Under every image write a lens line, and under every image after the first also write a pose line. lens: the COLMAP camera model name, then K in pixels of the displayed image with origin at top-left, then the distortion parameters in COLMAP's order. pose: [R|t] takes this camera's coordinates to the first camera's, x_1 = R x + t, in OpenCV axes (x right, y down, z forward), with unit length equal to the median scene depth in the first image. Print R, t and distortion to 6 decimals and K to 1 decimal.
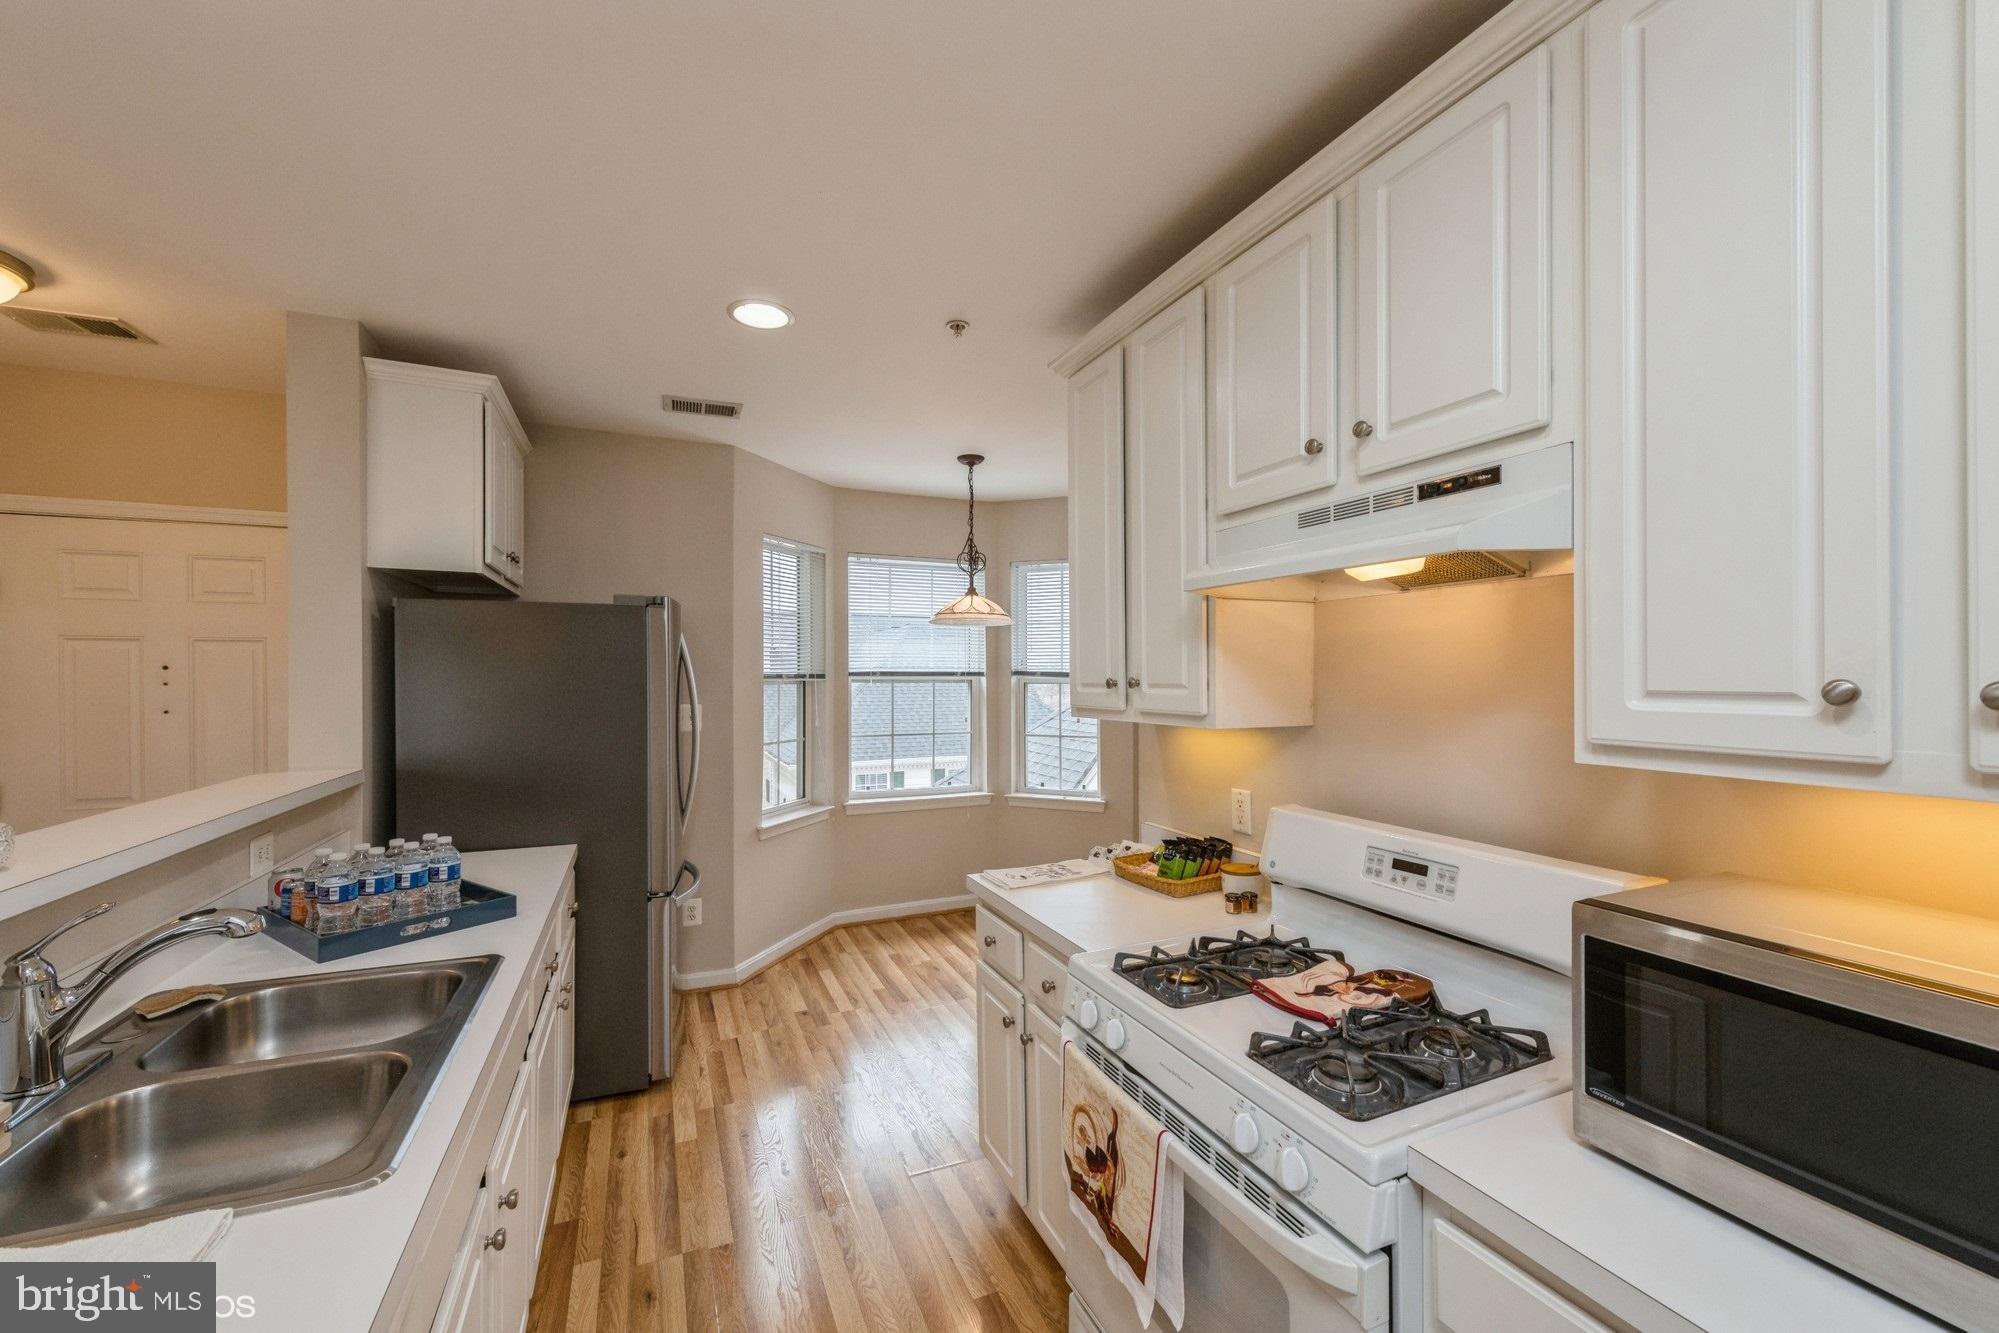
lens RADIAL K [[781.7, 0, 985.5], [0, 781.7, 671.1], [0, 0, 1]] dist [0.013664, -0.005727]
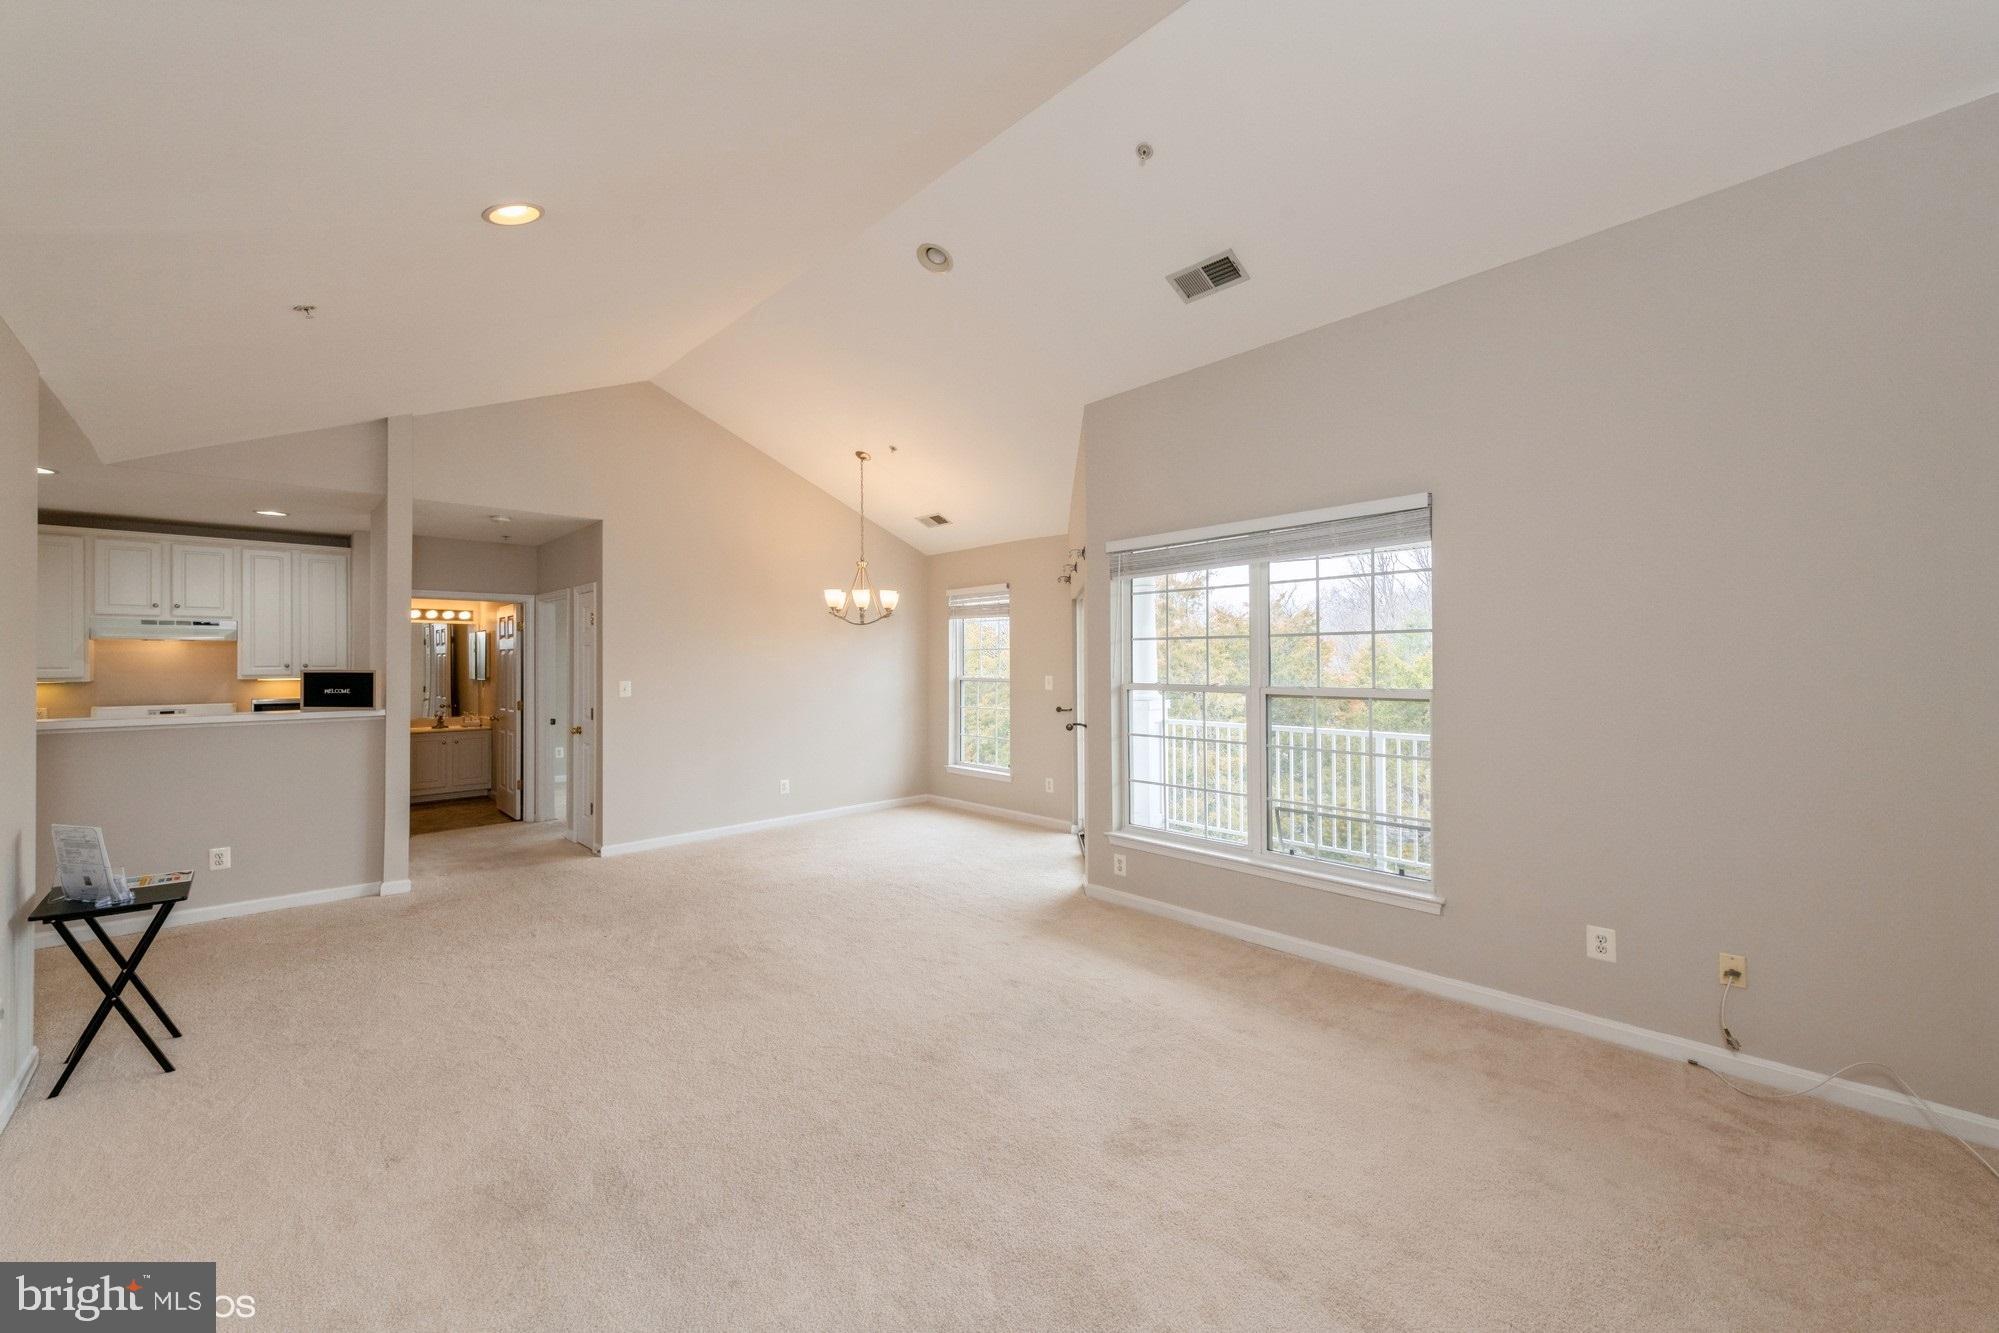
lens RADIAL K [[775.2, 0, 997.1], [0, 775.2, 650.4], [0, 0, 1]] dist [0.009453, -0.000164]
pose [[-0.354162, 0.013367, 0.935088, -1.786309], [0.001930, 0.999906, -0.013563, -0.000786], [-0.935182, -0.002999, -0.354155, -0.581834]]
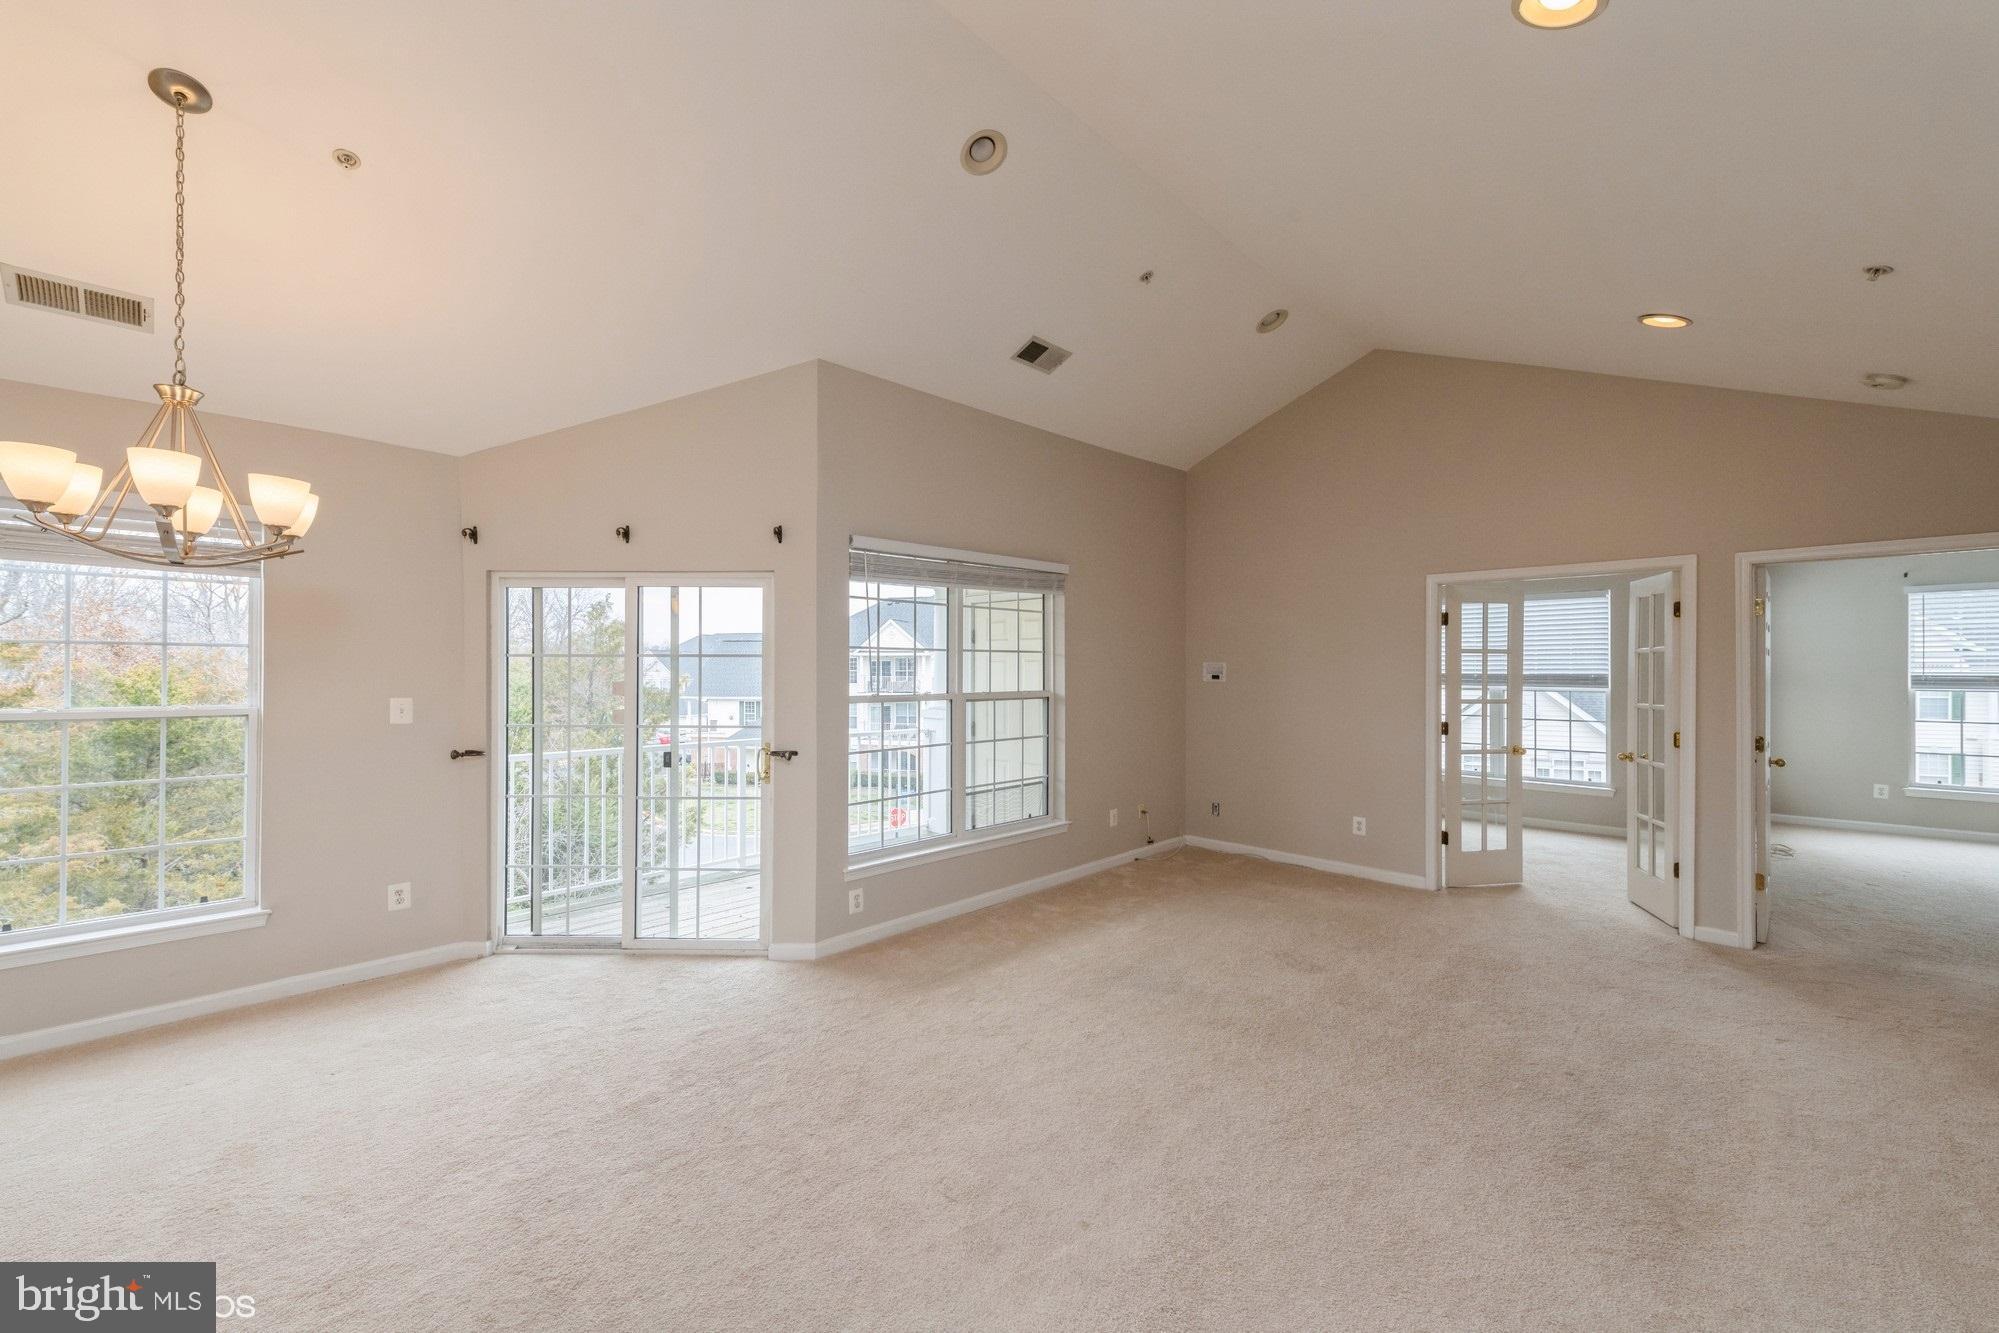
lens RADIAL K [[778.4, 0, 990.8], [0, 778.4, 668.8], [0, 0, 1]] dist [0.014991, -0.005486]
pose [[-0.925530, -0.001174, -0.378674, -0.506219], [0.001397, 0.999978, -0.006515, 0.003396], [0.378673, -0.006559, -0.925507, -0.128478]]
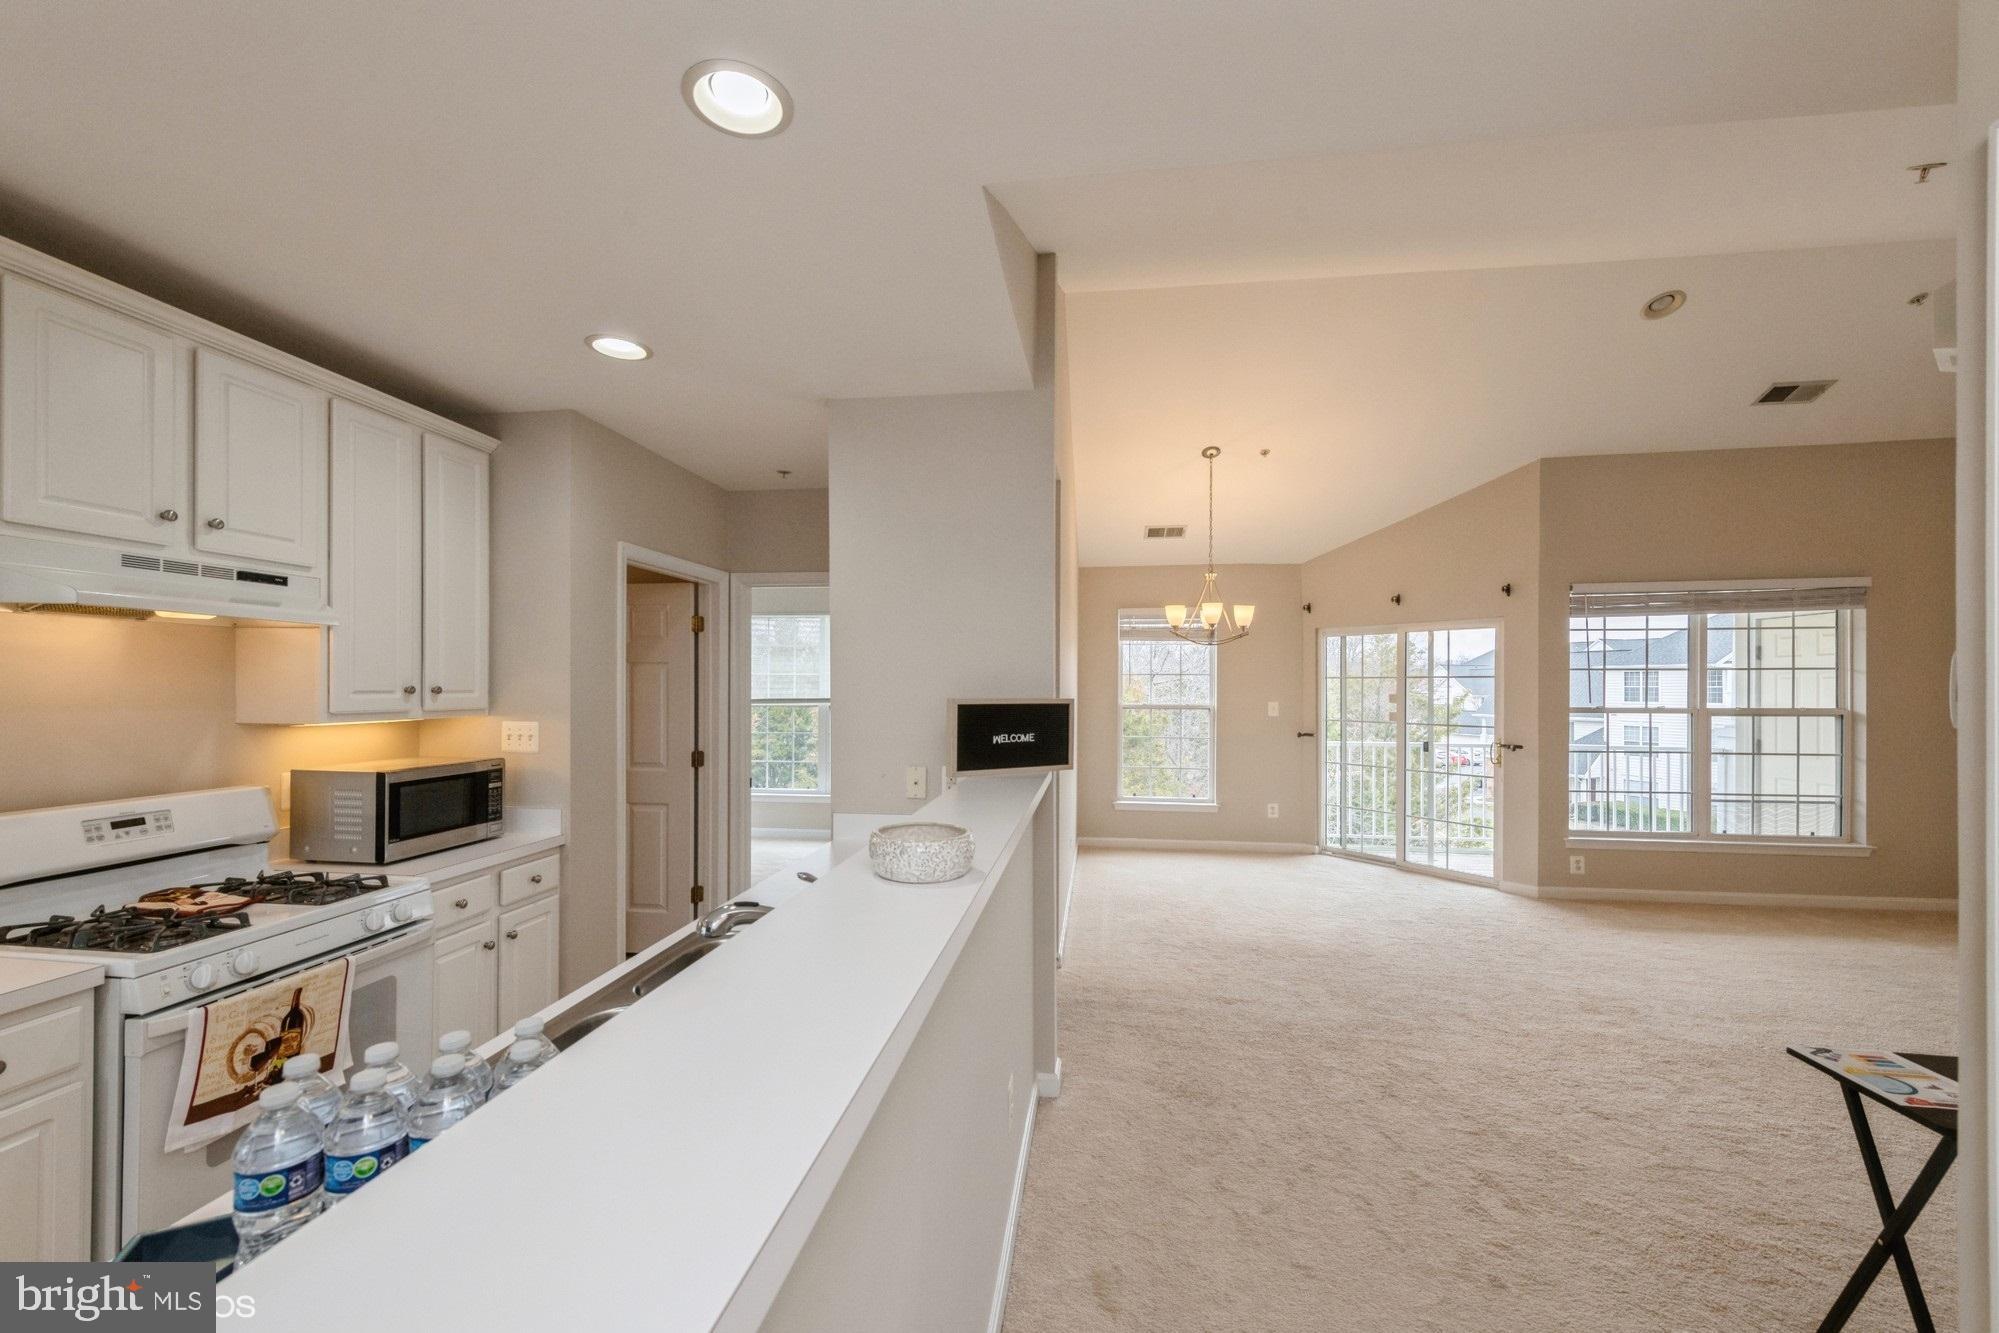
lens RADIAL K [[788.2, 0, 993.1], [0, 788.2, 687.0], [0, 0, 1]] dist [0.001628, -0.000014]
pose [[-0.856595, -0.001046, 0.515988, -0.573582], [-0.002570, 0.999994, -0.002238, 0.003664], [-0.515983, -0.003243, -0.856593, 0.546216]]
